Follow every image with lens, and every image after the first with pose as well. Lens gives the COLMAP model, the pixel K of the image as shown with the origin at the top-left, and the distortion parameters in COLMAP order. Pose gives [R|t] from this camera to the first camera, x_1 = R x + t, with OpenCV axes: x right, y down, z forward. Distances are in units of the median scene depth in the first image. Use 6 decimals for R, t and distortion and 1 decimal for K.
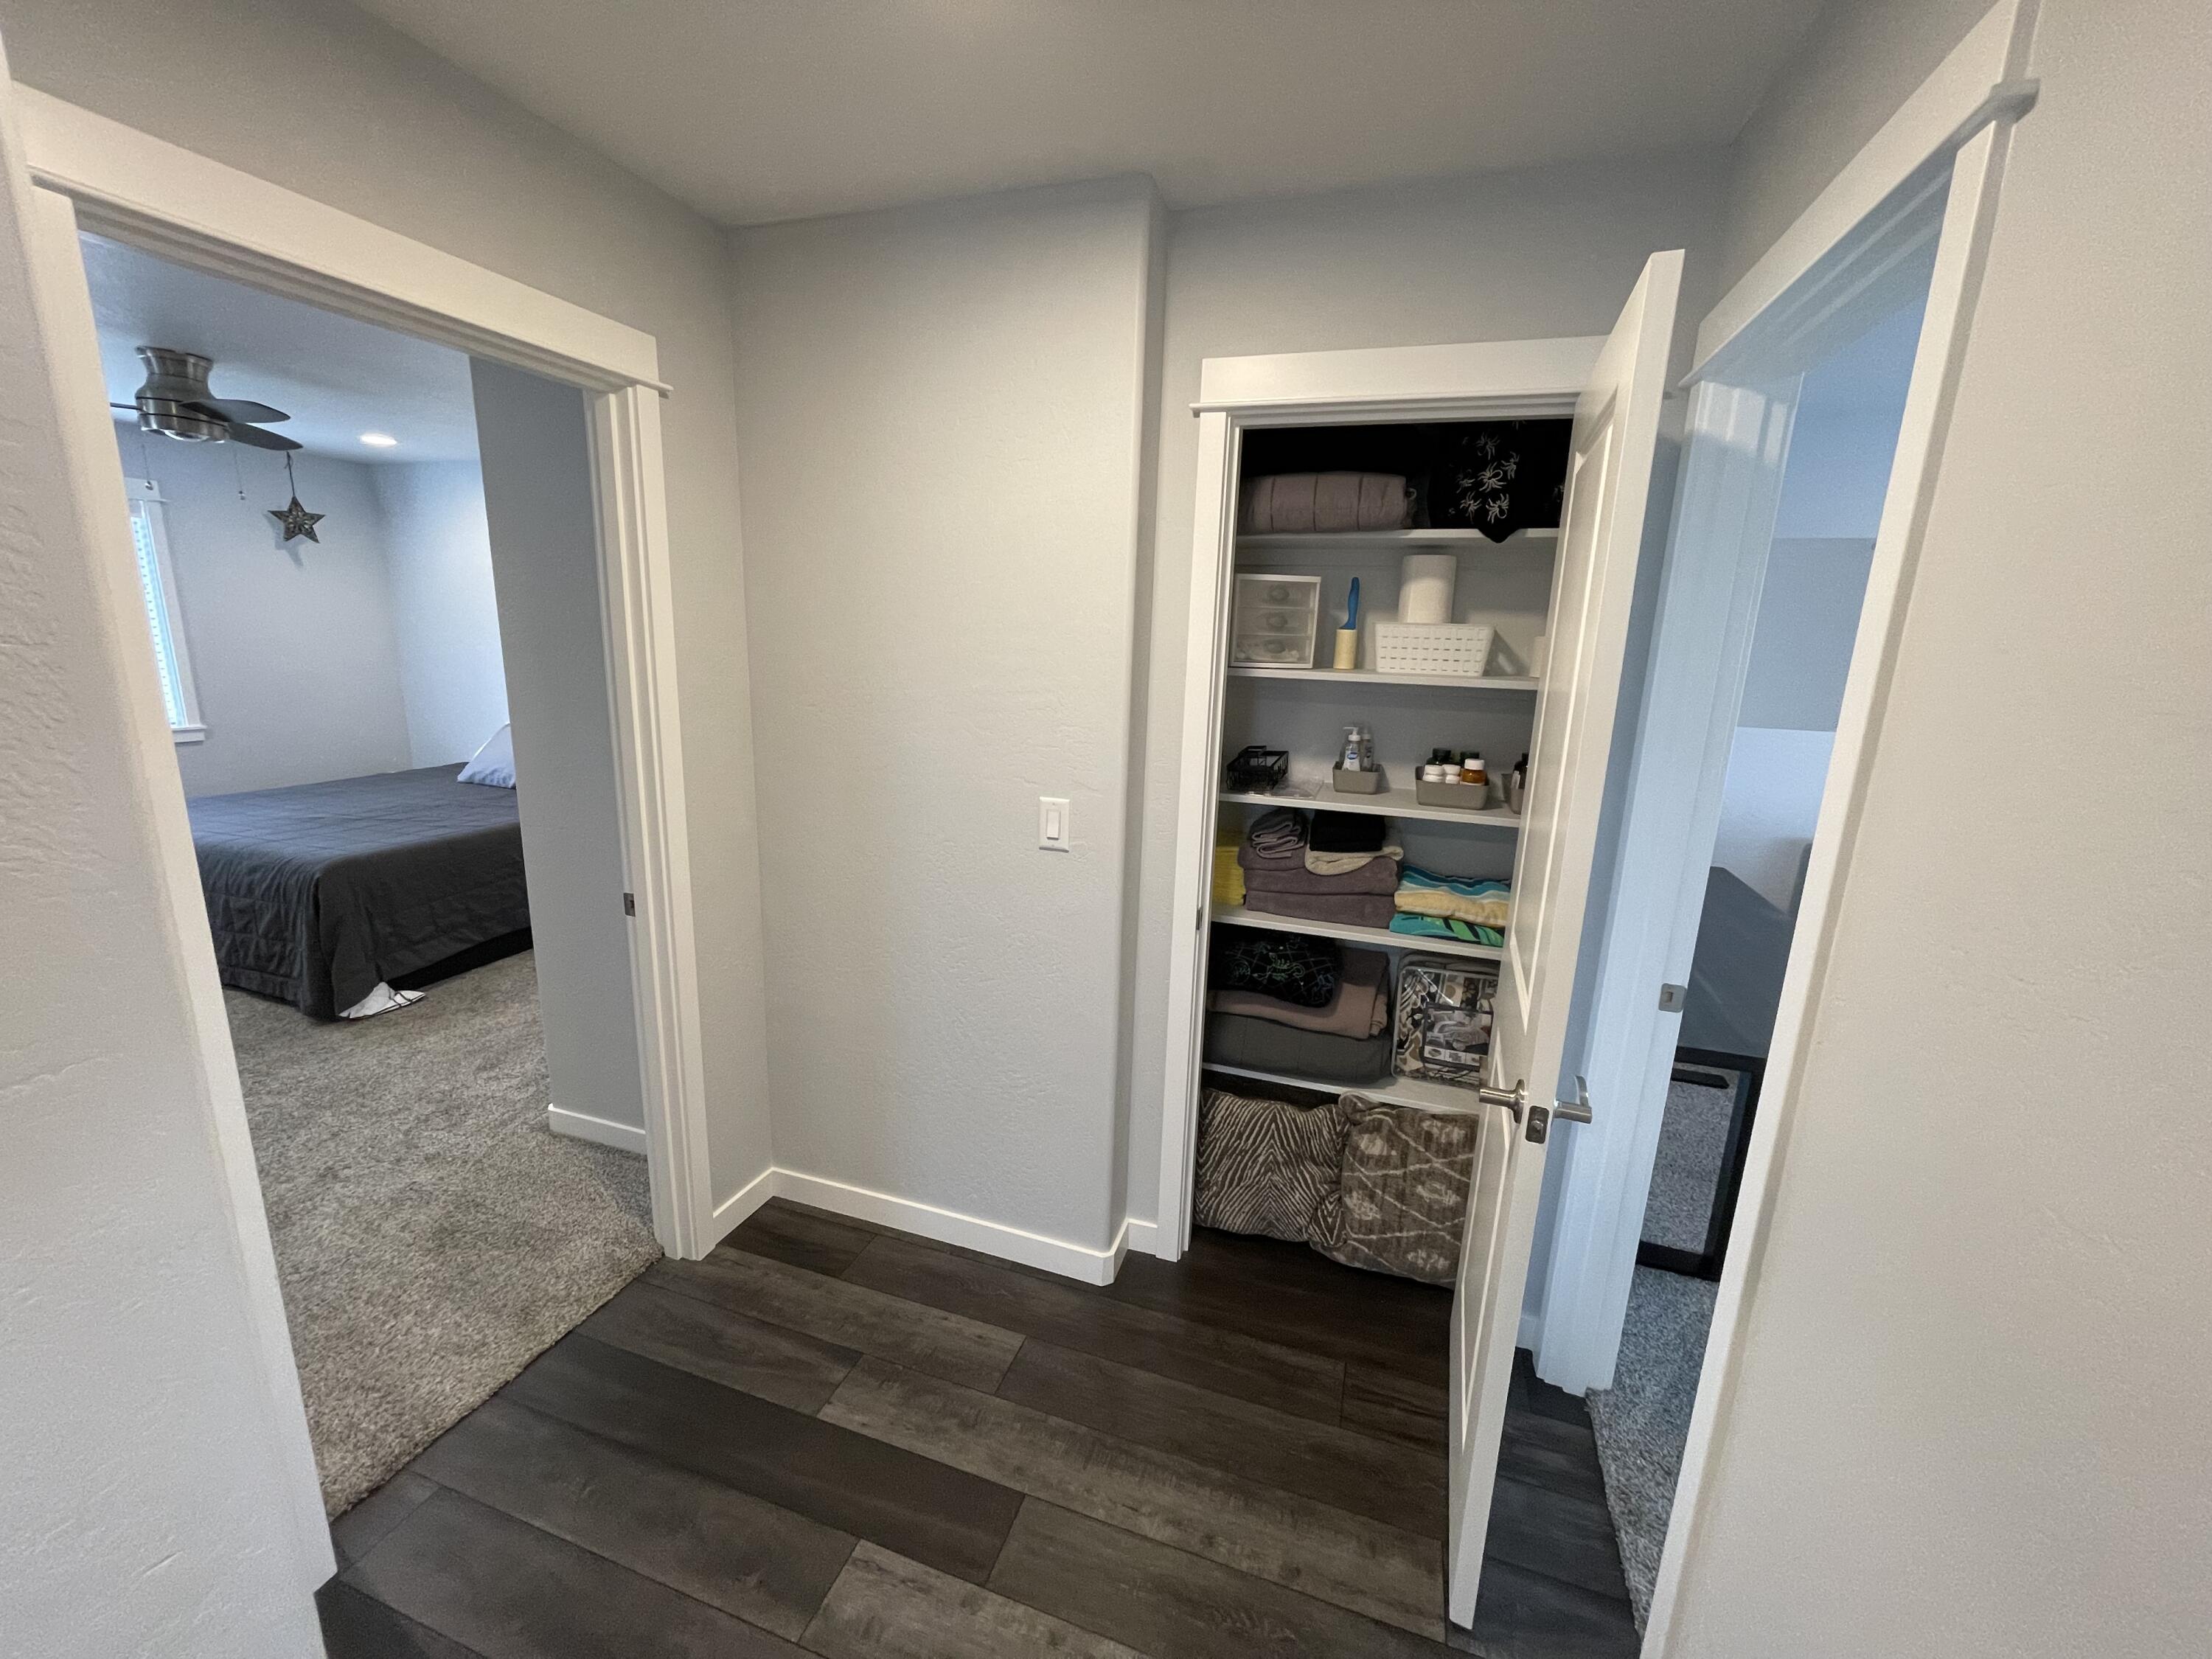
lens RADIAL K [[894.8, 0, 1108.7], [0, 894.8, 829.0], [0, 0, 1]] dist [0.003831, -0.001605]
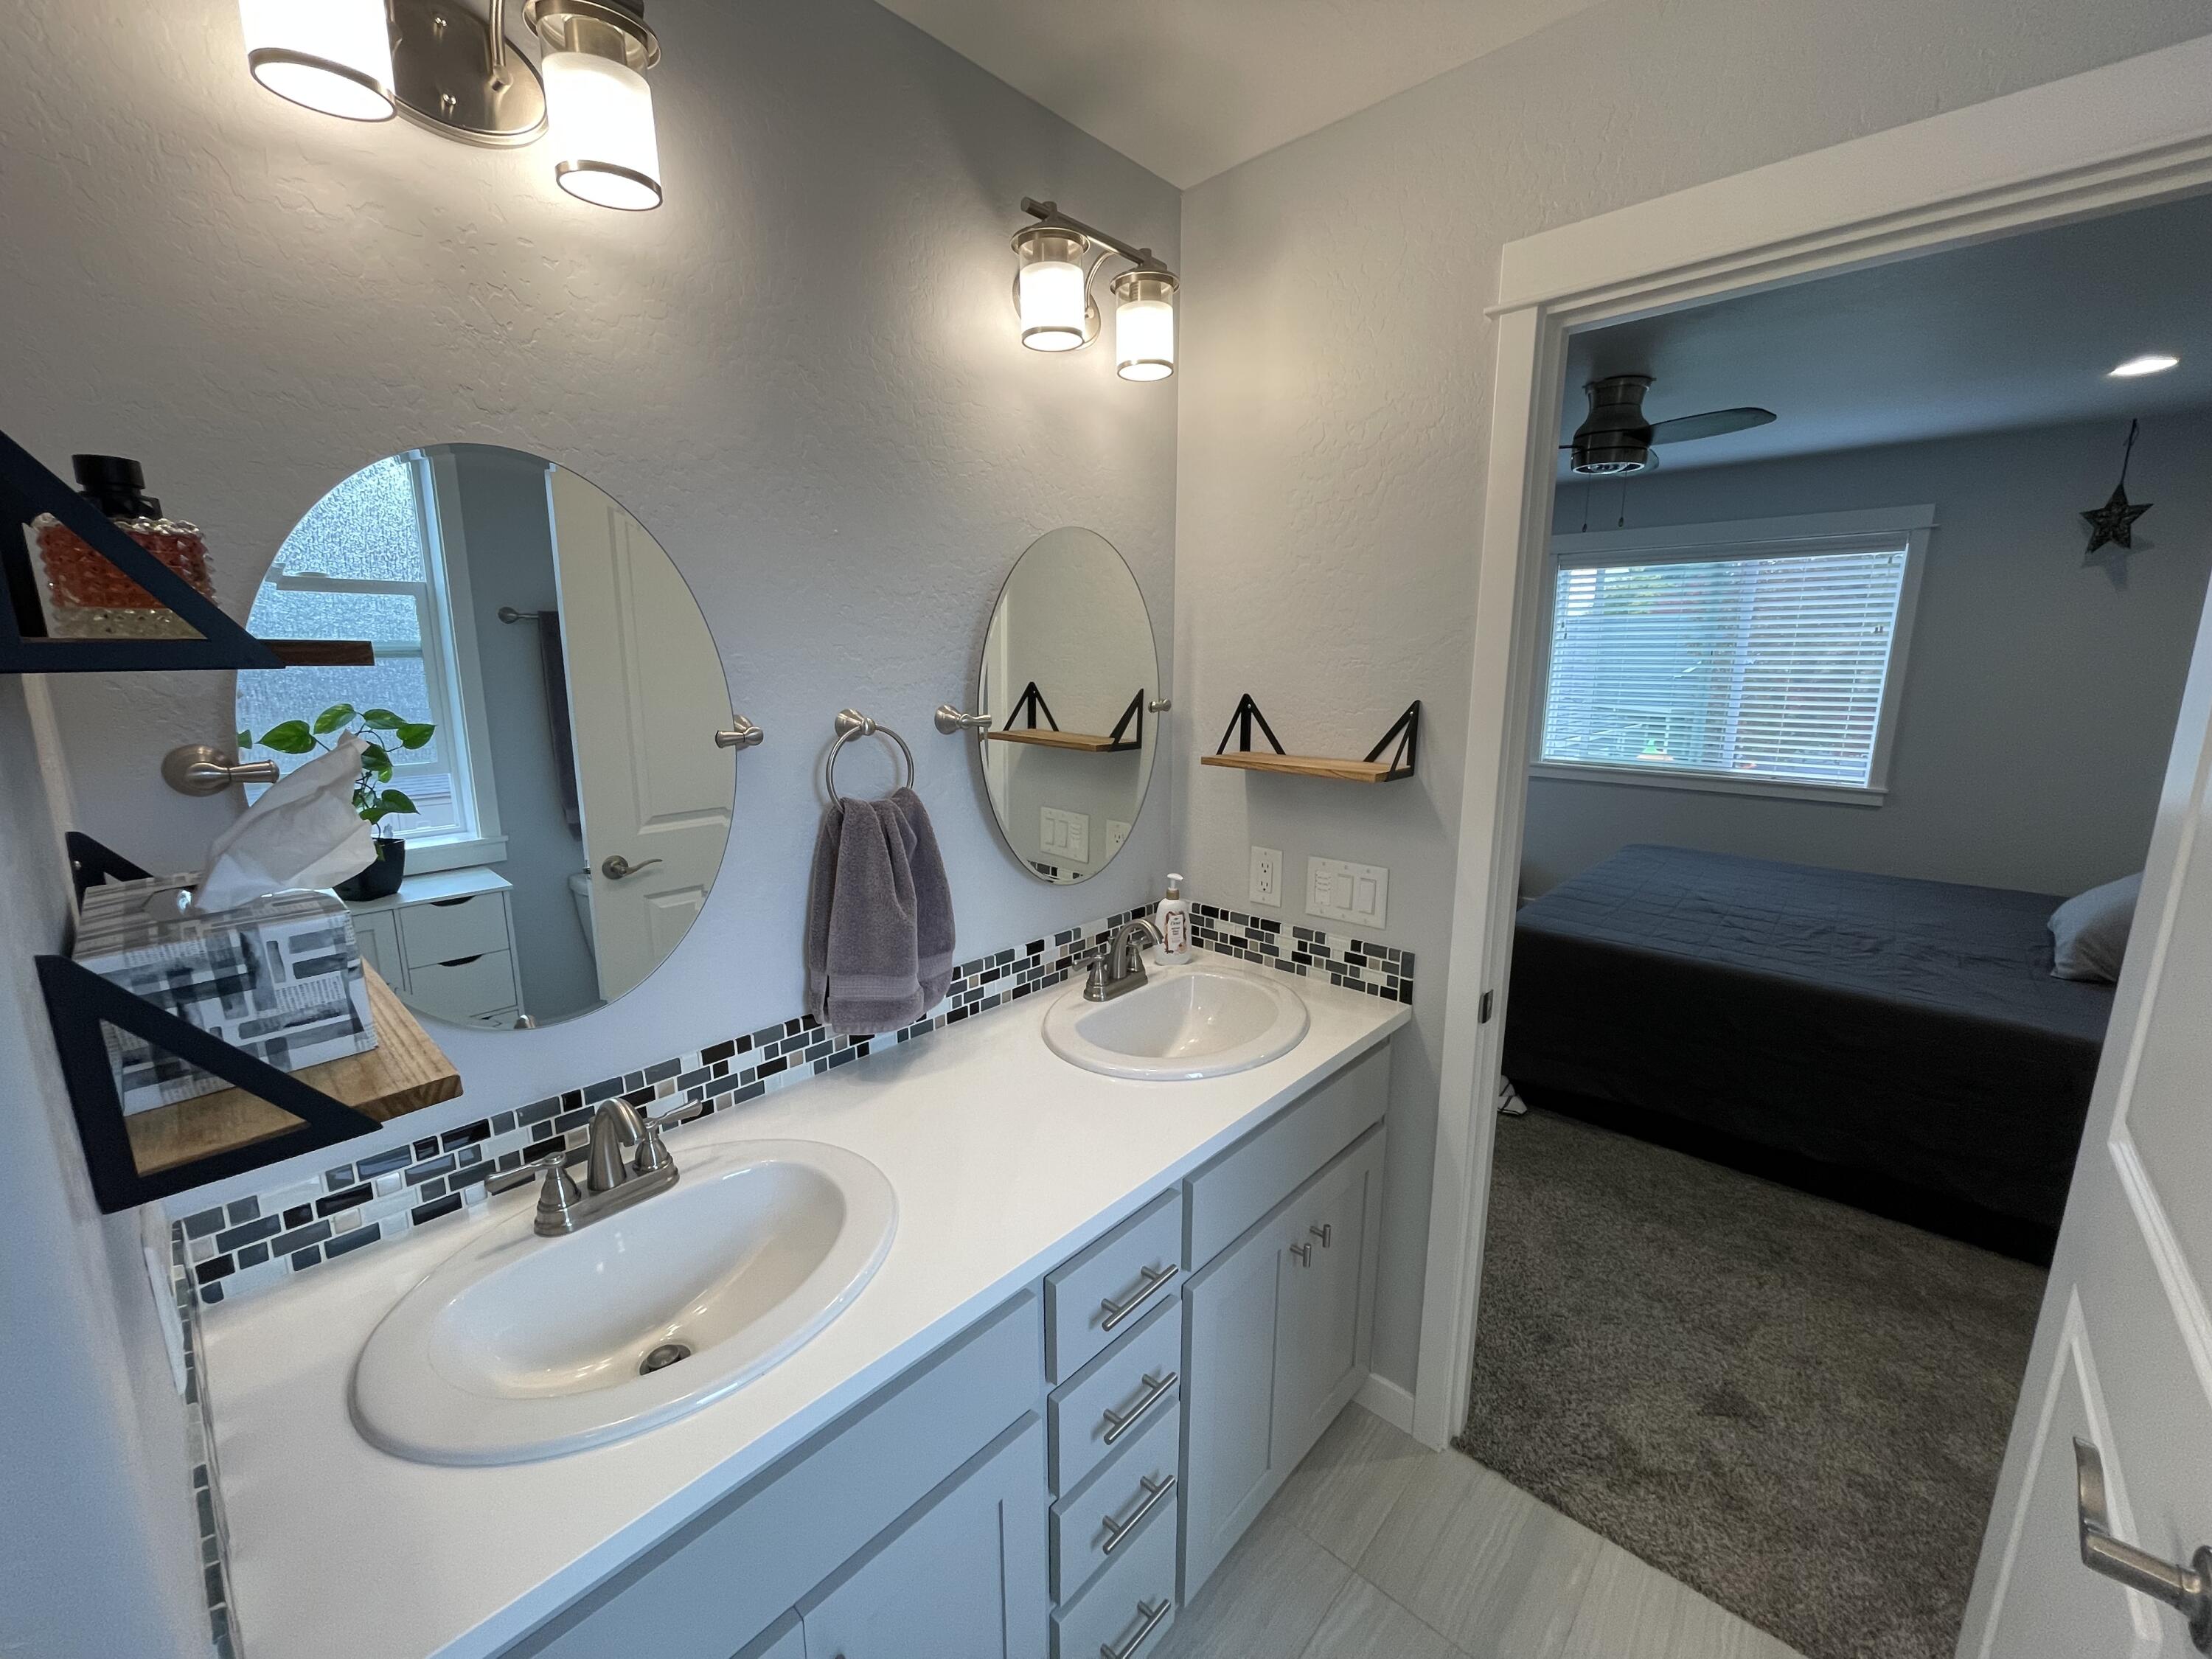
lens RADIAL K [[894.8, 0, 1097.6], [0, 894.8, 832.1], [0, 0, 1]] dist [0.003831, -0.001605]
pose [[-0.409635, 0.150314, -0.899780, 0.079695], [-0.211980, 0.943649, 0.254149, -0.172057], [0.887279, 0.294844, -0.354688, 0.830851]]
